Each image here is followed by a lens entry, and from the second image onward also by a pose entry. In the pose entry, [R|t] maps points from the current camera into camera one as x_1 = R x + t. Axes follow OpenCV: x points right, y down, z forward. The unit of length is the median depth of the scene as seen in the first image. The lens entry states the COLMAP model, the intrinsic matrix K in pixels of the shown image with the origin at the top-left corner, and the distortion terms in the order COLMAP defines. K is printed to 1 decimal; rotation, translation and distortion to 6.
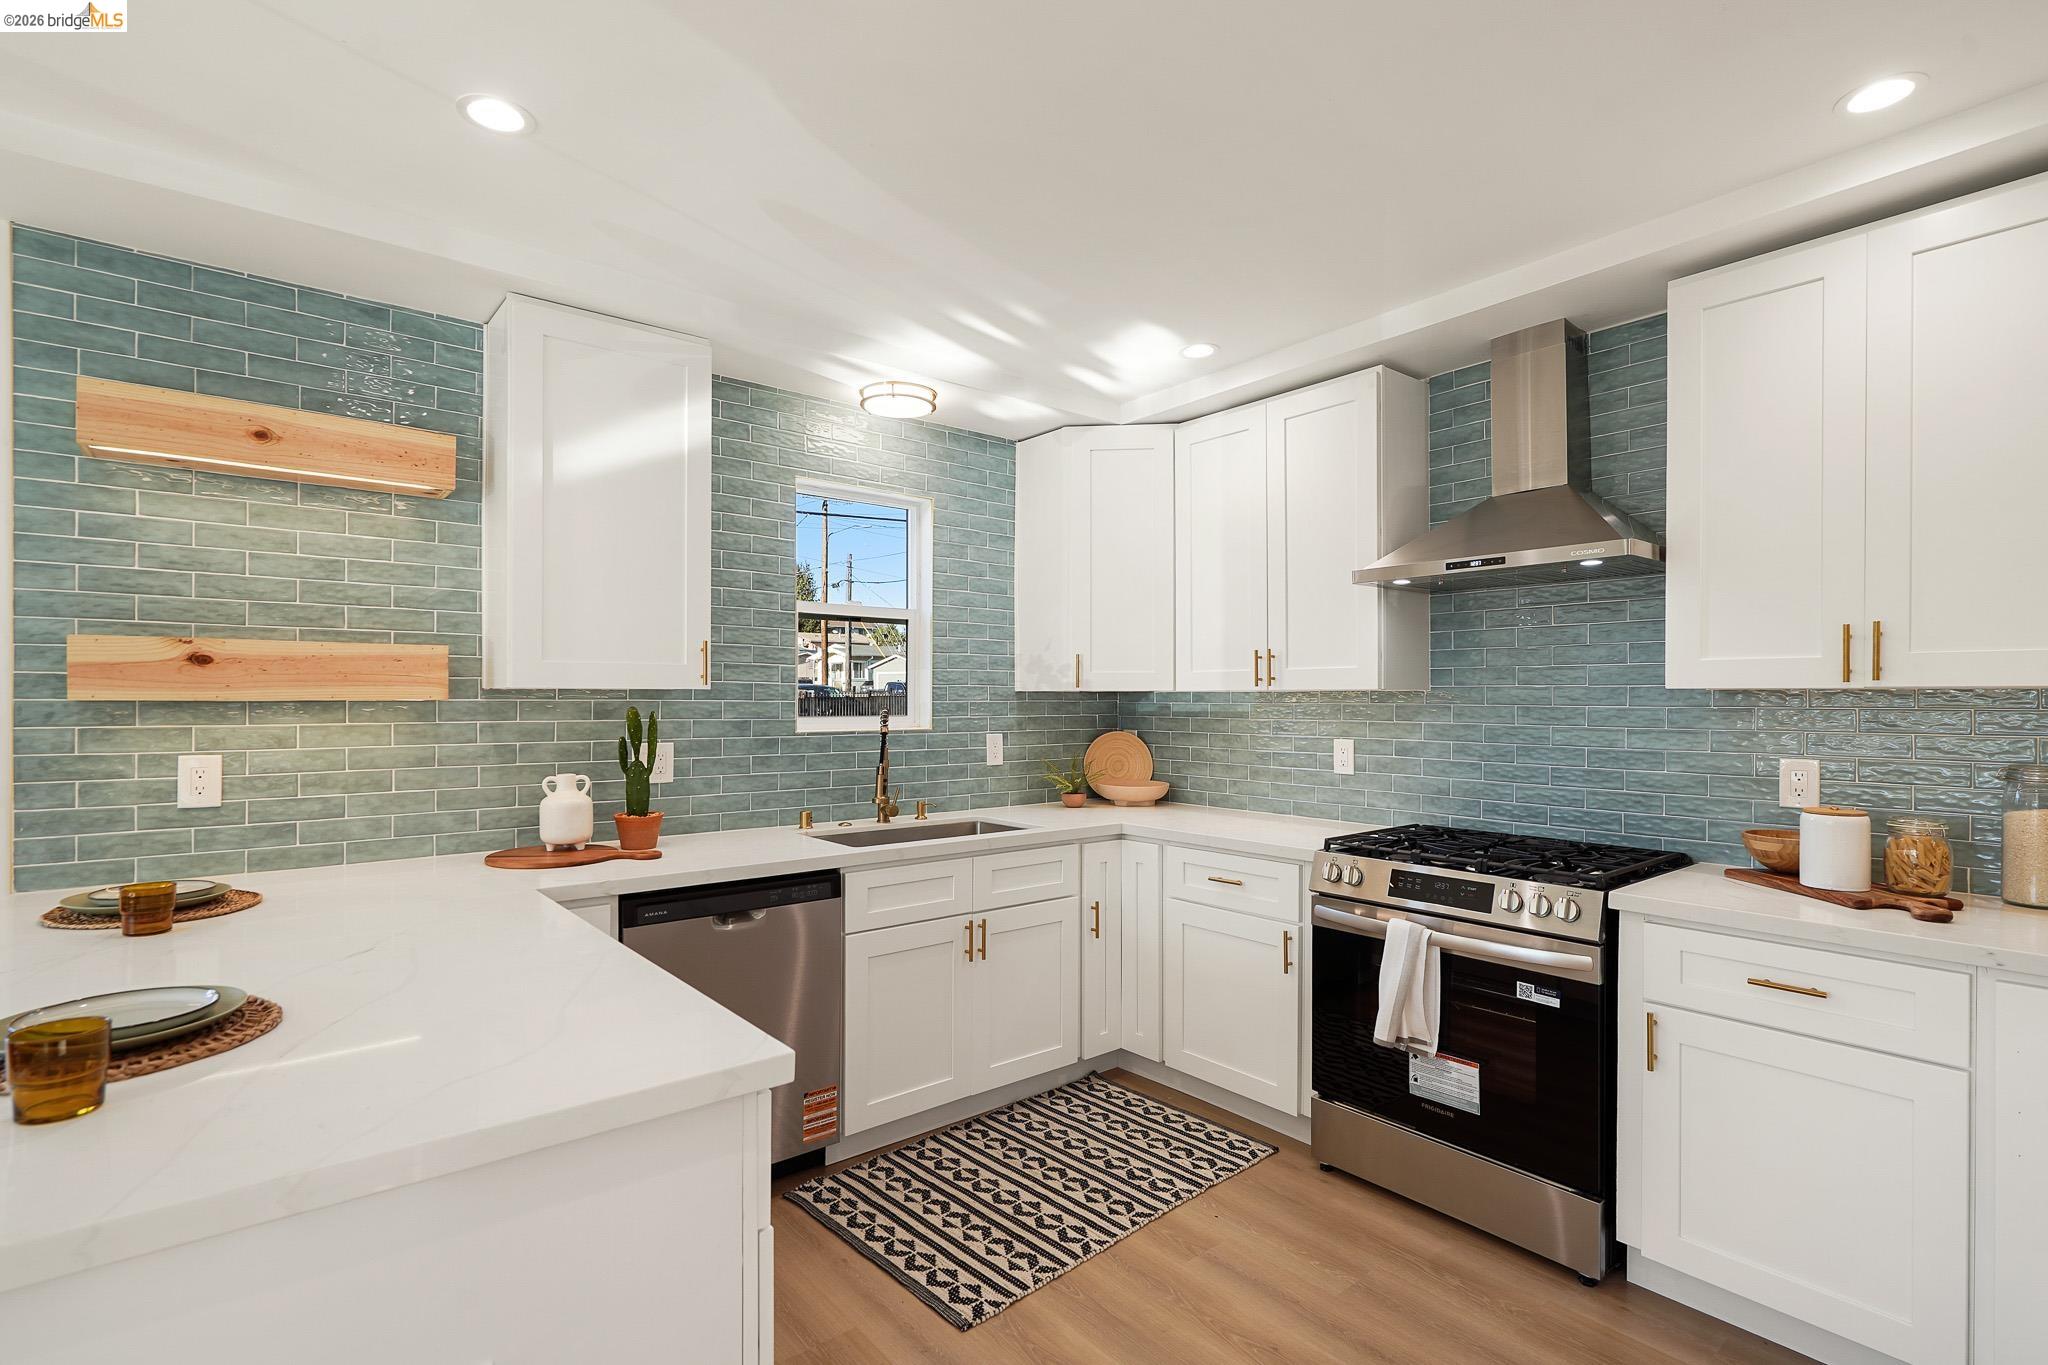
lens RADIAL K [[962.4, 0, 1014.4], [0, 962.4, 698.6], [0, 0, 1]] dist [-0.000746, 0.000209]
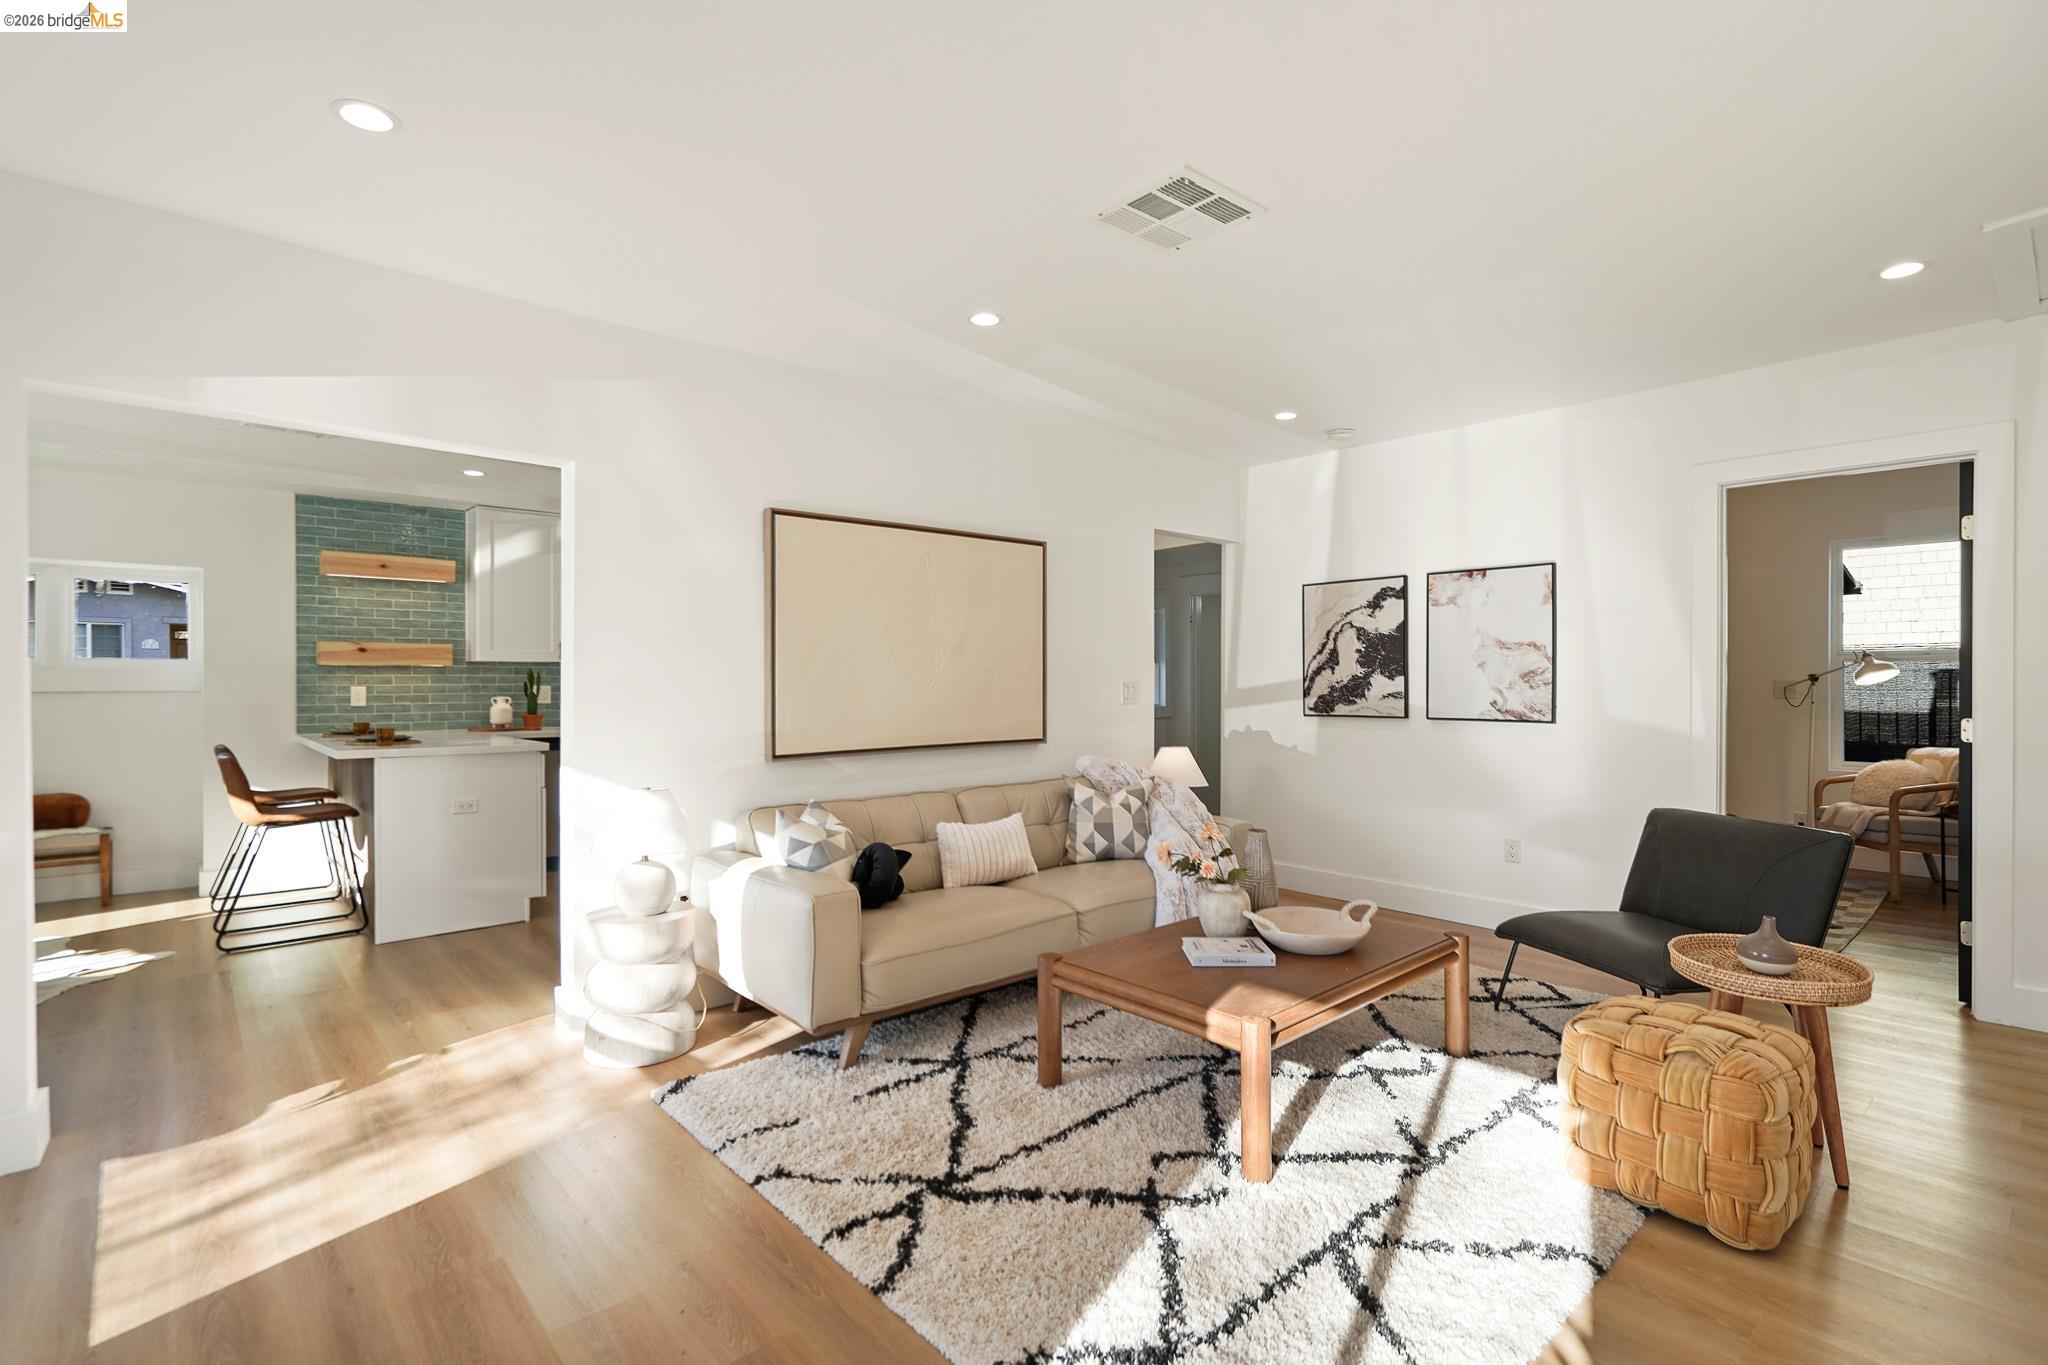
lens RADIAL K [[962.4, 0, 1015.0], [0, 962.4, 679.4], [0, 0, 1]] dist [-0.000746, 0.000209]
pose [[0.999401, -0.004482, 0.034302, 0.733509], [0.004568, 0.999987, -0.002443, 0.046521], [-0.034290, 0.002598, 0.999409, -1.444500]]
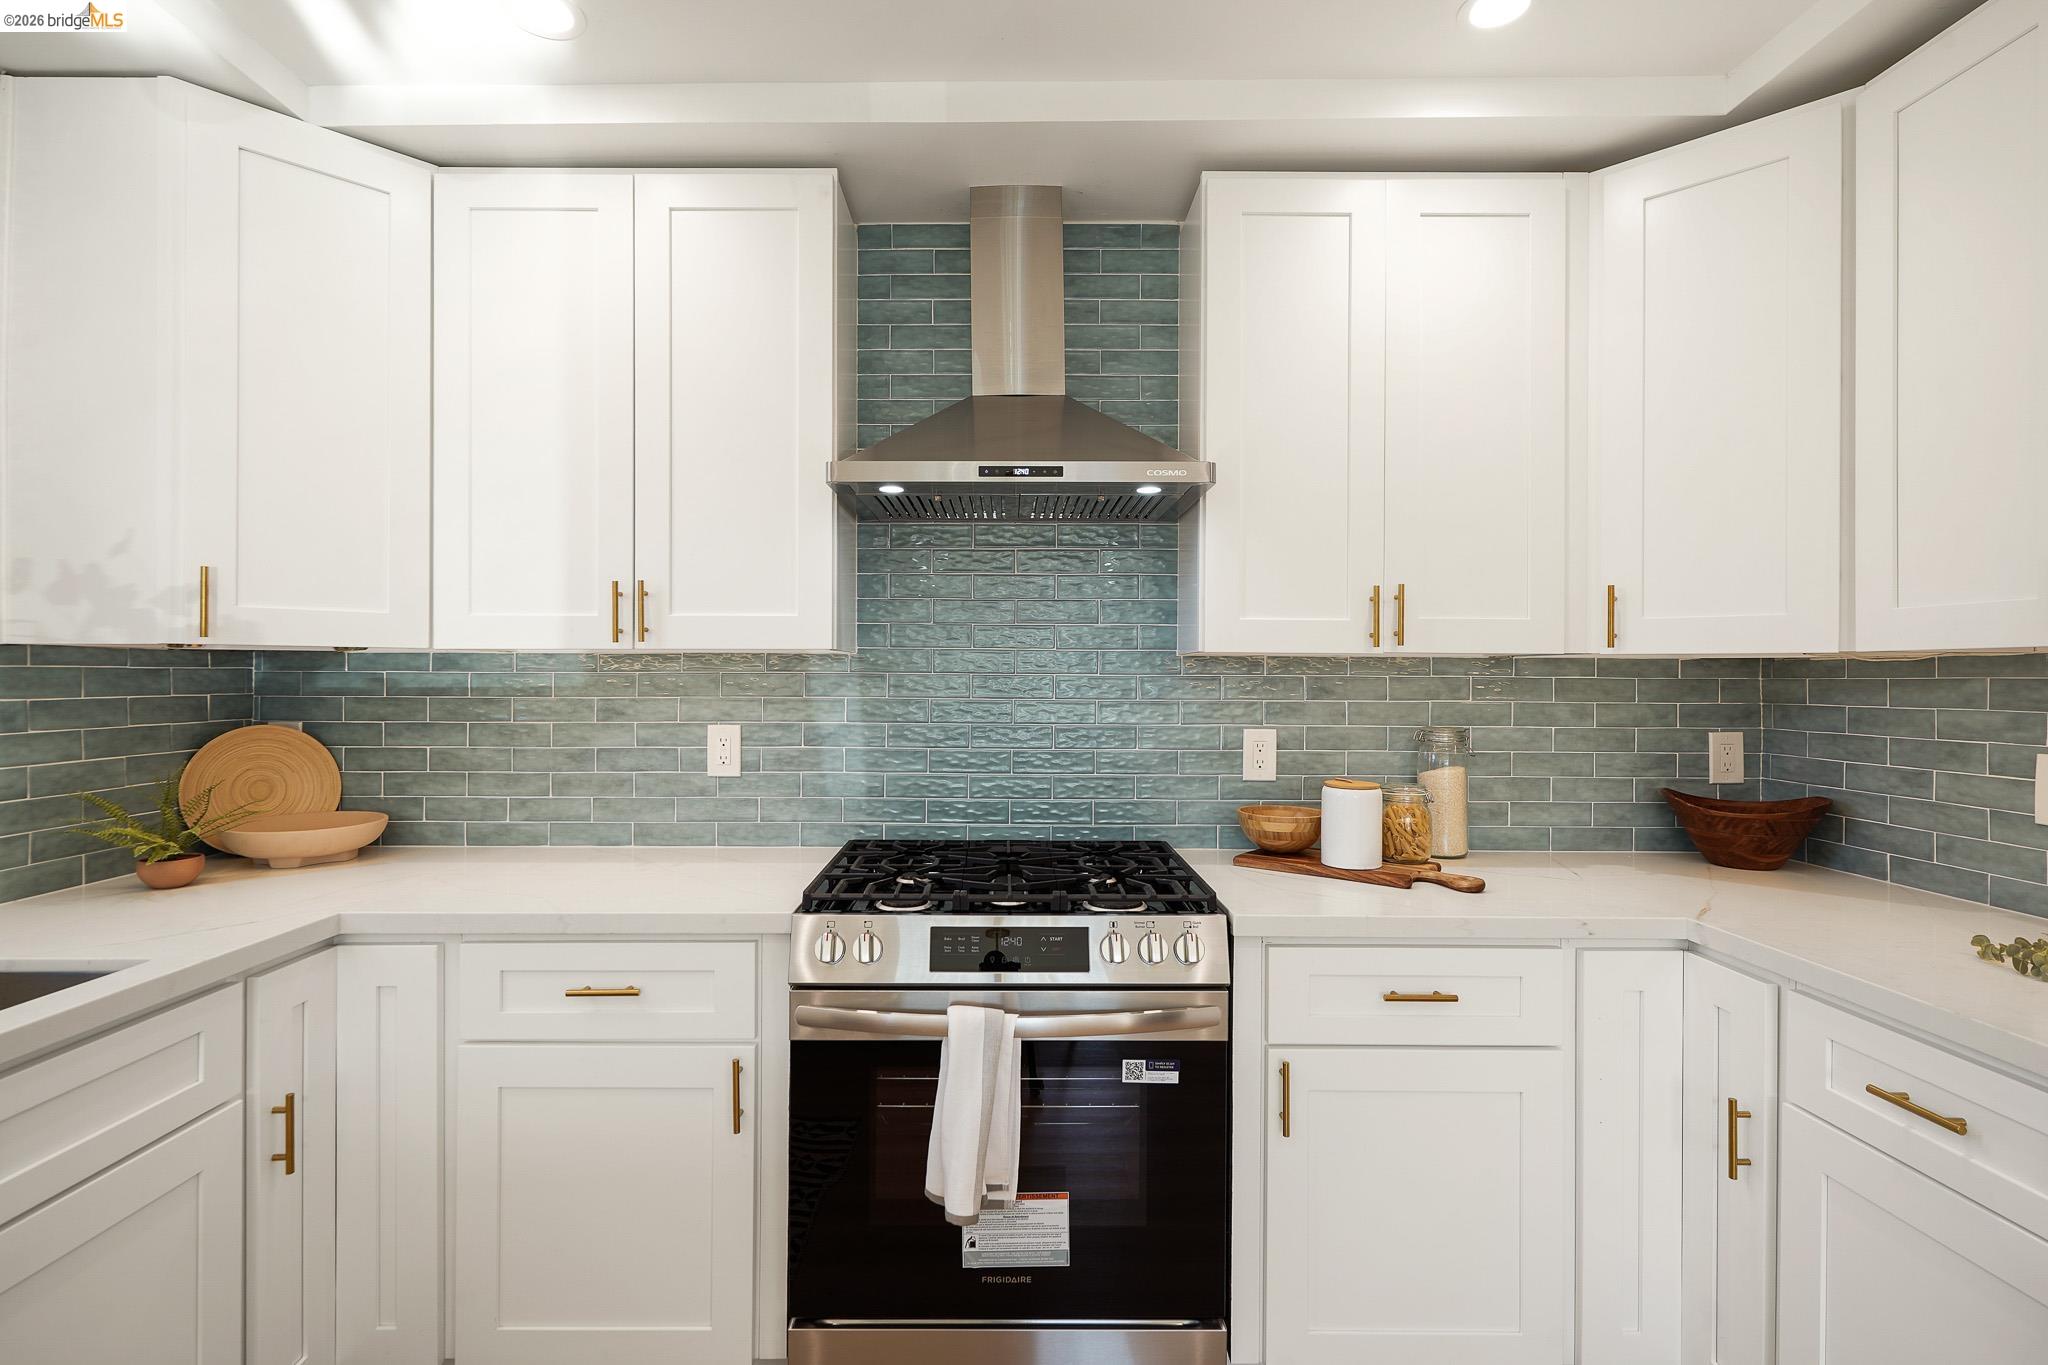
lens RADIAL K [[962.4, 0, 1016.4], [0, 962.4, 672.6], [0, 0, 1]] dist [-0.000746, 0.000209]
pose [[0.626287, 0.001762, 0.779591, -0.070757], [-0.002338, 0.999997, -0.000381, 0.006892], [-0.779589, -0.001584, 0.626289, 0.533808]]
